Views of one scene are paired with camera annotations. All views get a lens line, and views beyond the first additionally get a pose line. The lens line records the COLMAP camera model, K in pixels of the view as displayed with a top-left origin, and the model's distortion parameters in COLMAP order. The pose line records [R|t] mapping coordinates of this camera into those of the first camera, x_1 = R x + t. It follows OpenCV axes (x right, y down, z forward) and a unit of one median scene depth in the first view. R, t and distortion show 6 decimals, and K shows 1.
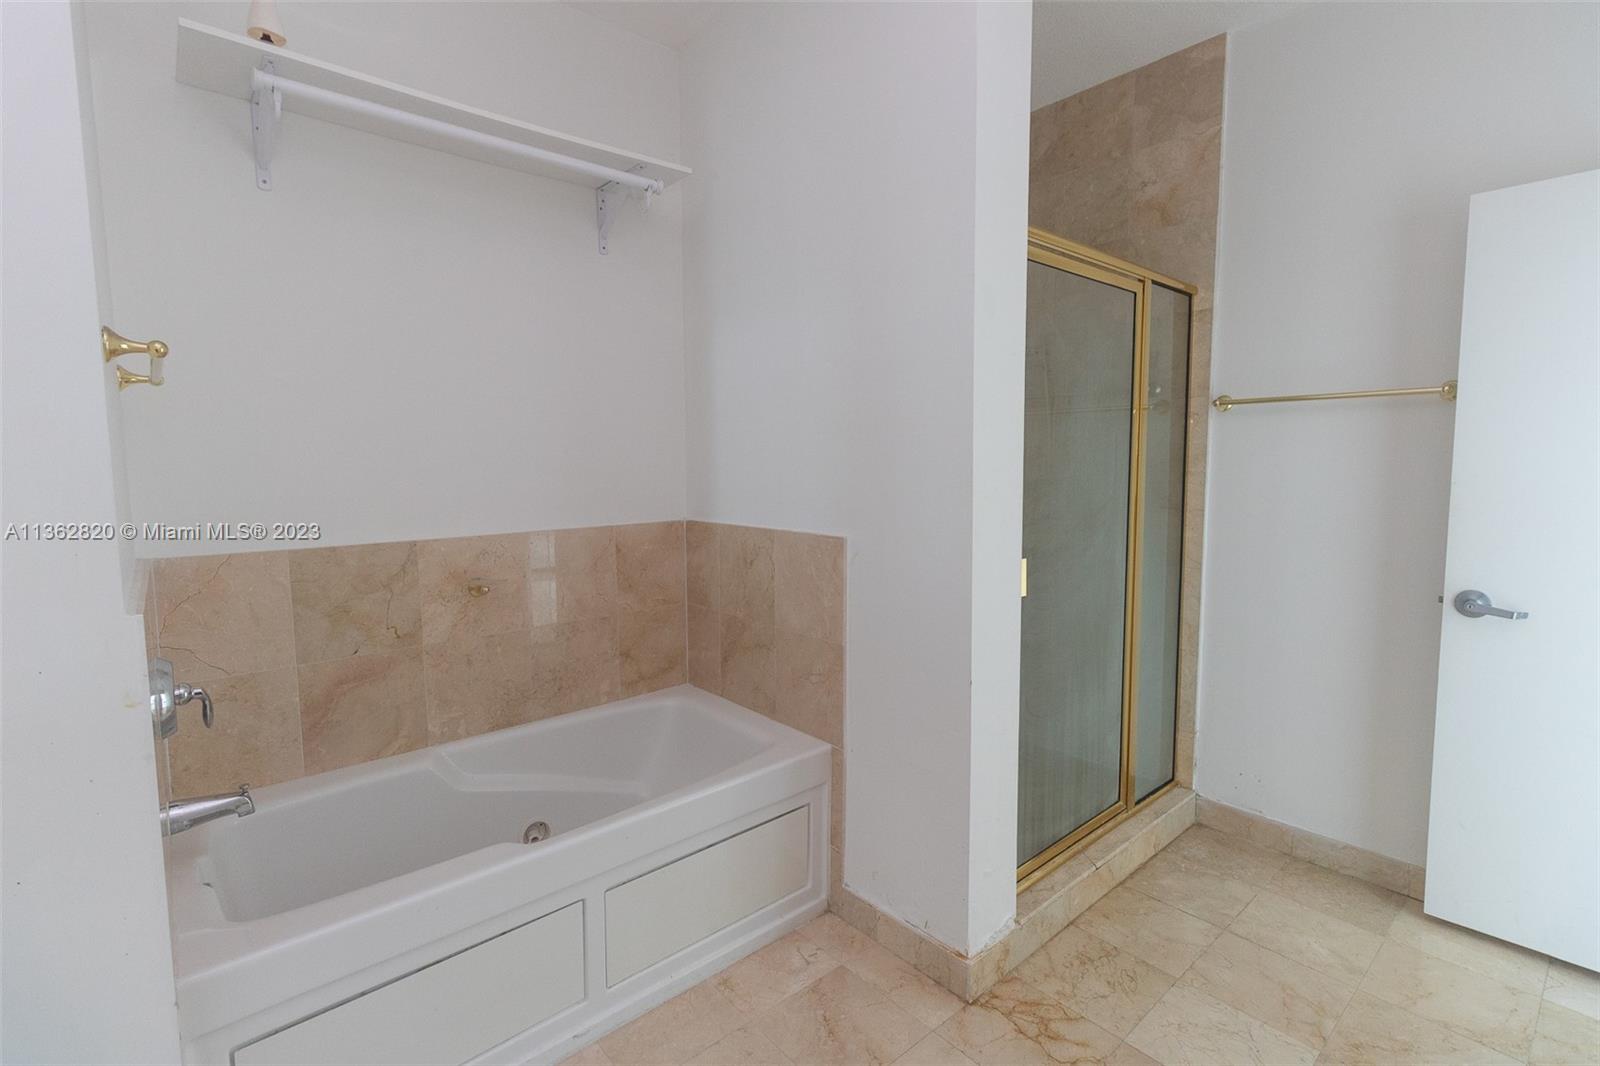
lens RADIAL K [[734.0, 0, 800.9], [0, 734.0, 526.2], [0, 0, 1]] dist [0.002558, 0.000594]
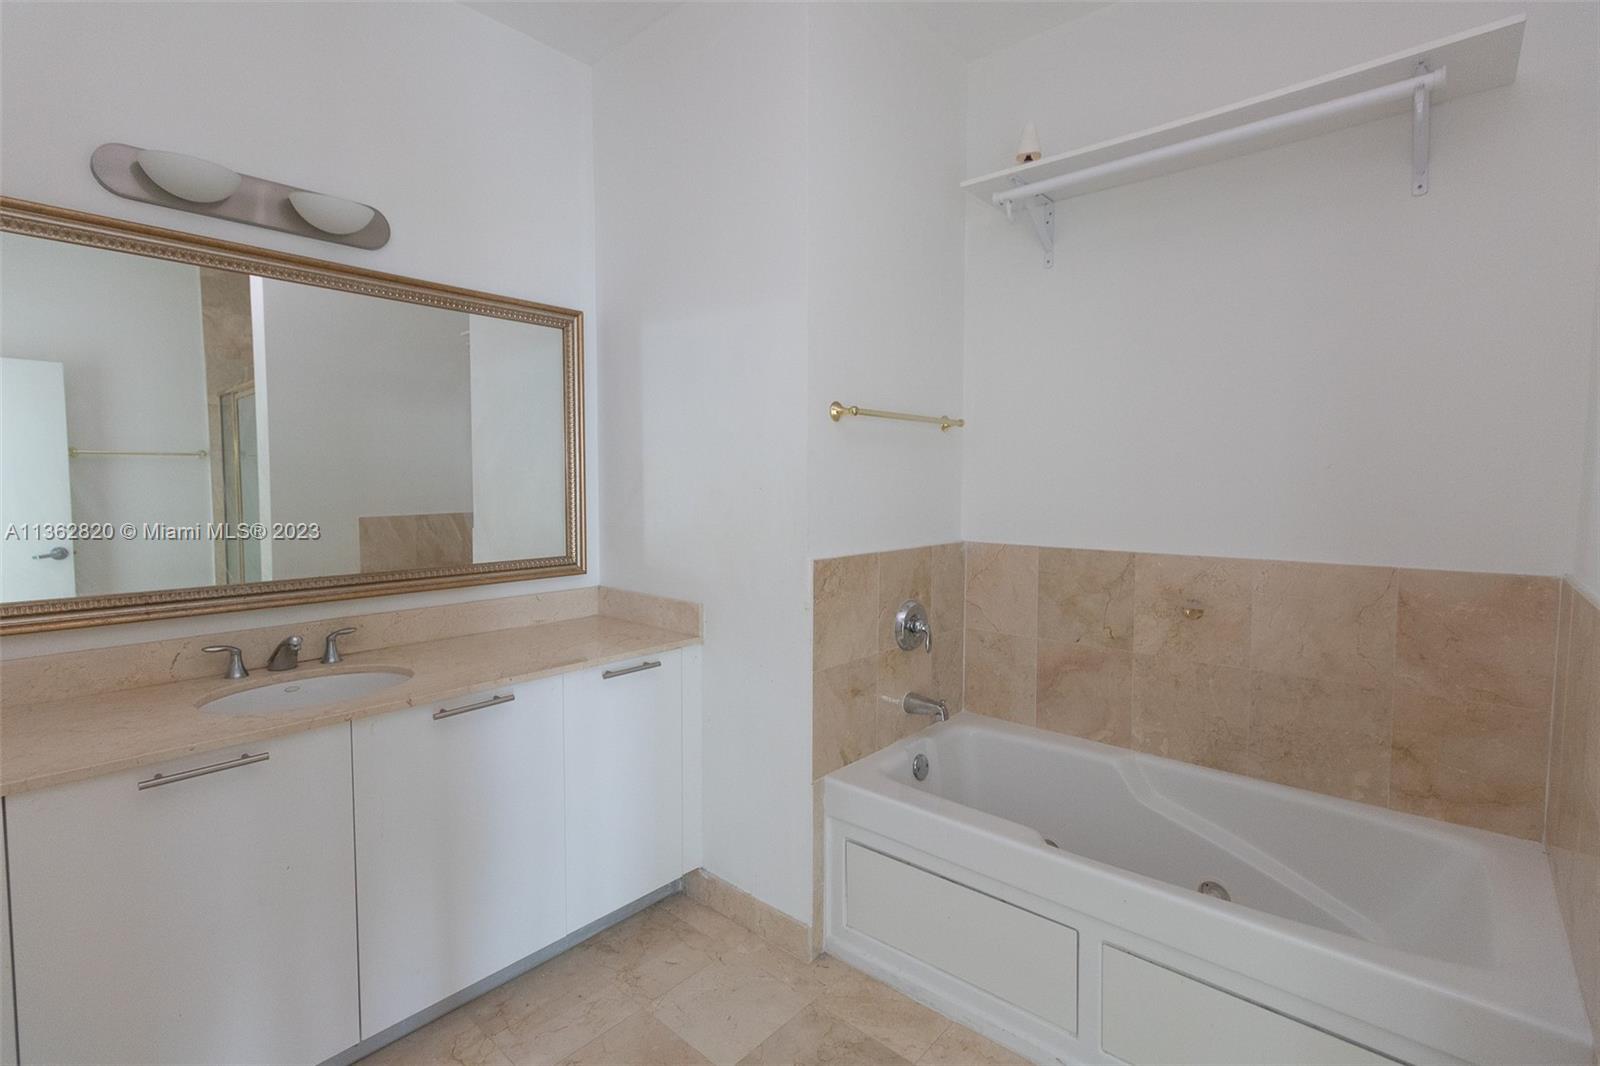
lens RADIAL K [[734.0, 0, 800.7], [0, 734.0, 530.8], [0, 0, 1]] dist [0.002558, 0.000594]
pose [[0.131820, 0.074085, -0.988501, 0.455801], [-0.093872, 0.993655, 0.061954, -0.031864], [0.986819, 0.084626, 0.137938, 0.369734]]
